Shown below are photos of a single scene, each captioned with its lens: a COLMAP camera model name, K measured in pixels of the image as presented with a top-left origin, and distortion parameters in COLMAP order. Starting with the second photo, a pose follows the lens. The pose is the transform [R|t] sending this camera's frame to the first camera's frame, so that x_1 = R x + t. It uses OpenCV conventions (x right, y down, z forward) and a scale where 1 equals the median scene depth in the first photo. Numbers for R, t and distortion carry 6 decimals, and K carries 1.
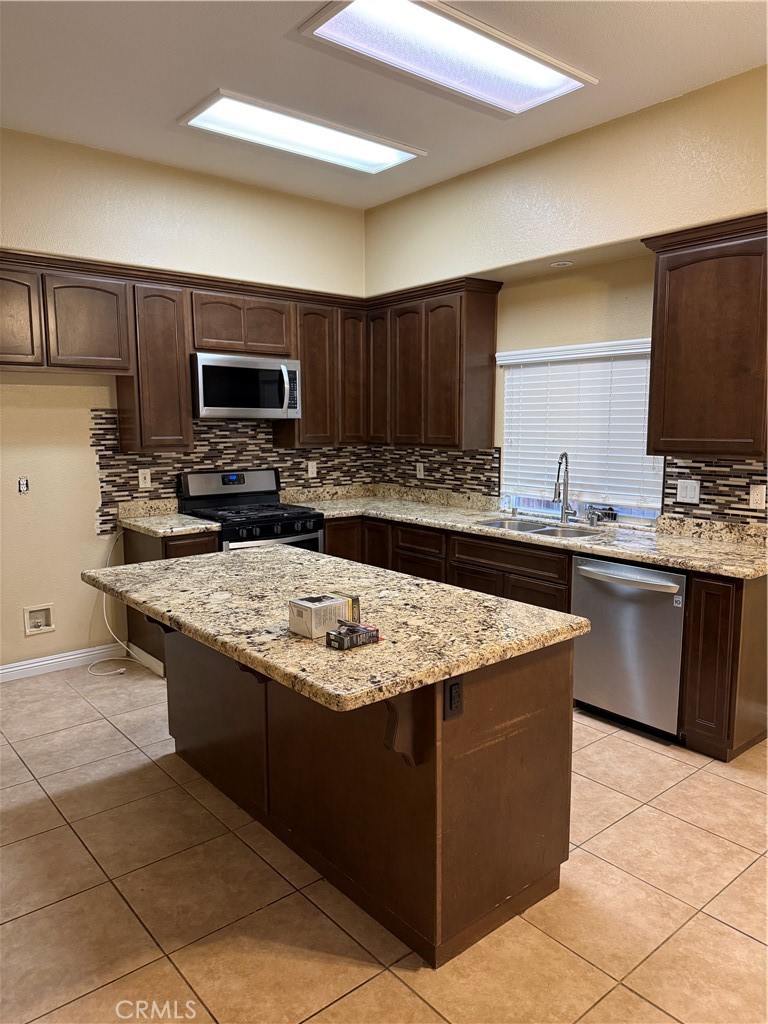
lens RADIAL K [[720.0, 0, 385.9], [0, 720.0, 513.3], [0, 0, 1]] dist [0.089225, -0.124772]
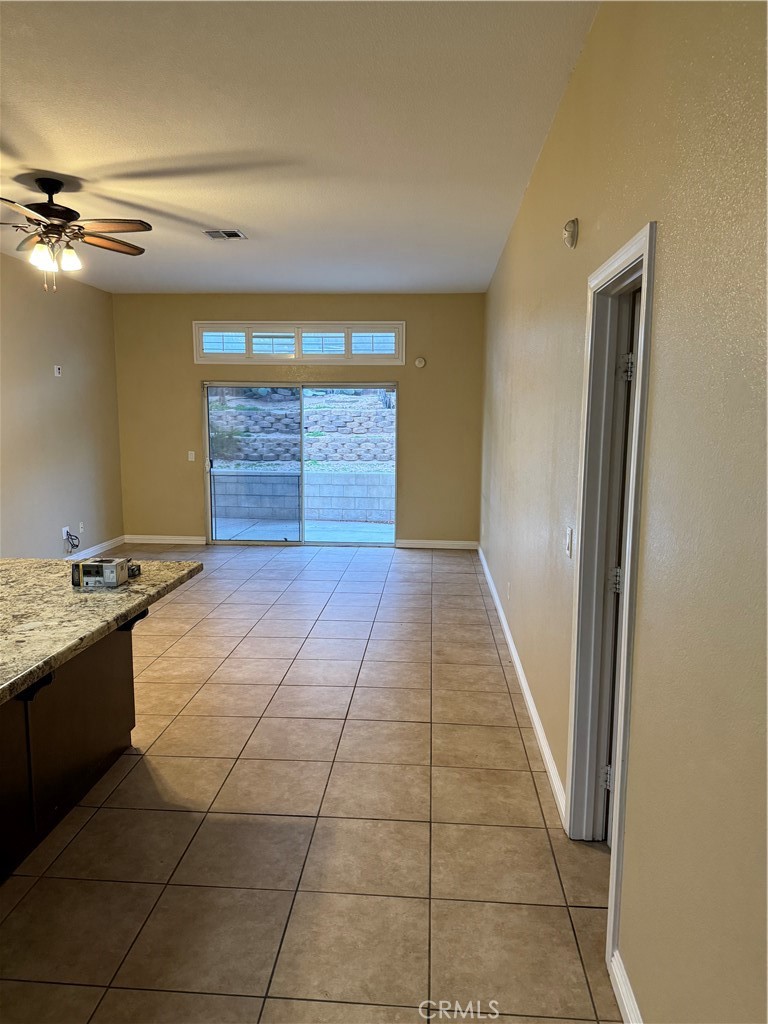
lens RADIAL K [[735.7, 0, 387.6], [0, 735.7, 519.6], [0, 0, 1]] dist [0.120056, -0.085596]
pose [[-0.725901, -0.091800, 0.681645, -1.323672], [0.093078, 0.968825, 0.229597, -0.214752], [-0.681472, 0.230111, -0.694727, 1.458520]]
